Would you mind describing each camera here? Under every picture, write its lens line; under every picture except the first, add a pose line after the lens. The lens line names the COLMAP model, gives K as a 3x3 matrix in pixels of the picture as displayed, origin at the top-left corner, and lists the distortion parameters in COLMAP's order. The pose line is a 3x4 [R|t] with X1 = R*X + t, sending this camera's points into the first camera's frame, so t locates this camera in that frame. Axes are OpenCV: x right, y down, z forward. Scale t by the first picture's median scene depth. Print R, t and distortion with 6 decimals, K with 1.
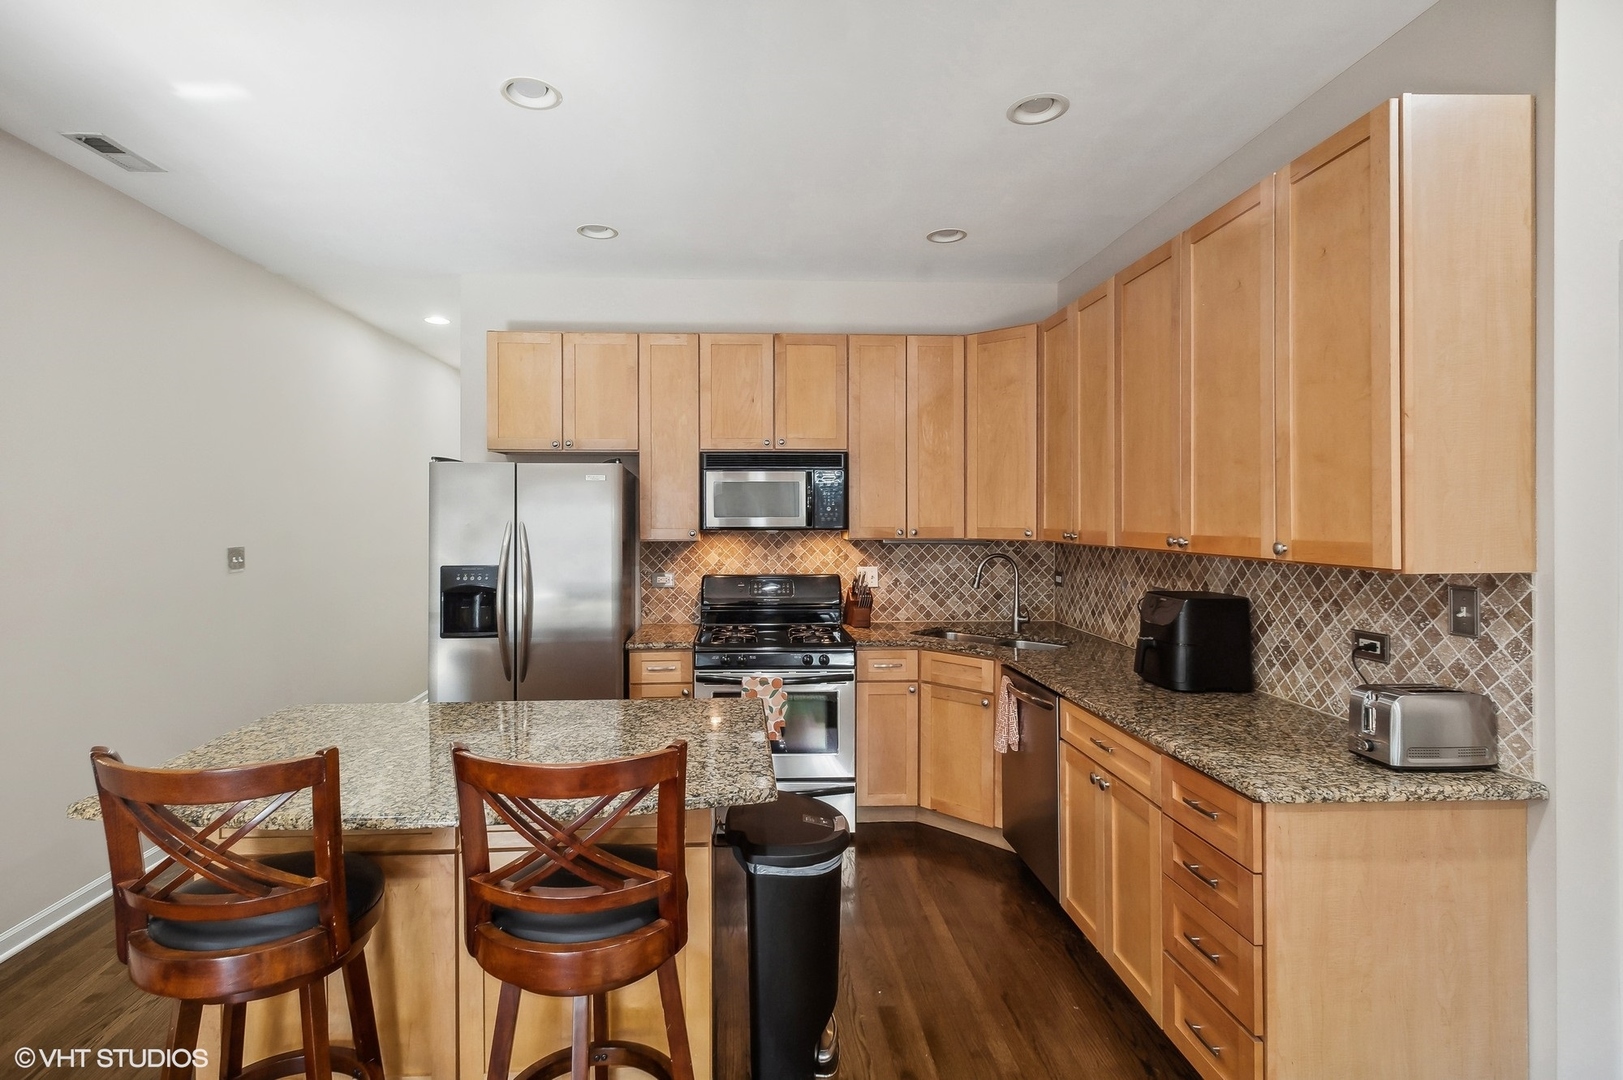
lens RADIAL K [[772.5, 0, 801.7], [0, 772.5, 524.7], [0, 0, 1]] dist [0.001927, -0.001225]
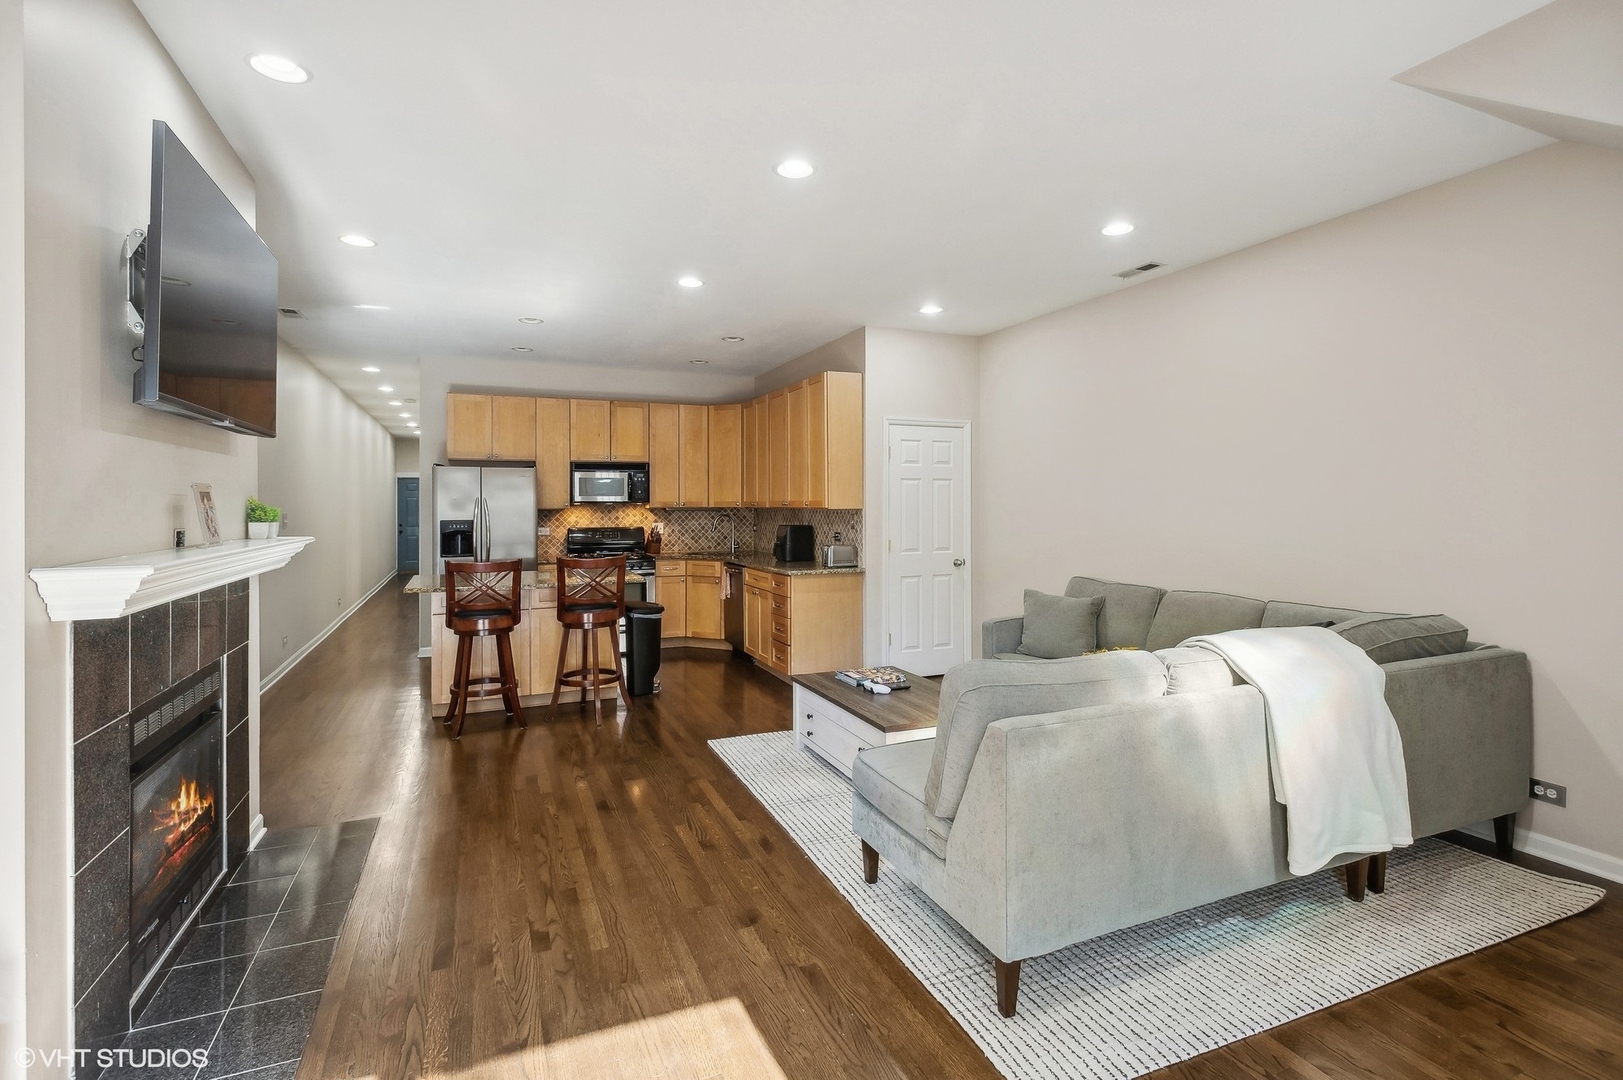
lens RADIAL K [[772.5, 0, 797.4], [0, 772.5, 505.5], [0, 0, 1]] dist [0.001927, -0.001225]
pose [[0.953179, -0.001190, 0.302405, -0.175419], [0.004723, 0.999929, -0.010953, 0.037167], [-0.302370, 0.011868, 0.953117, -0.987122]]
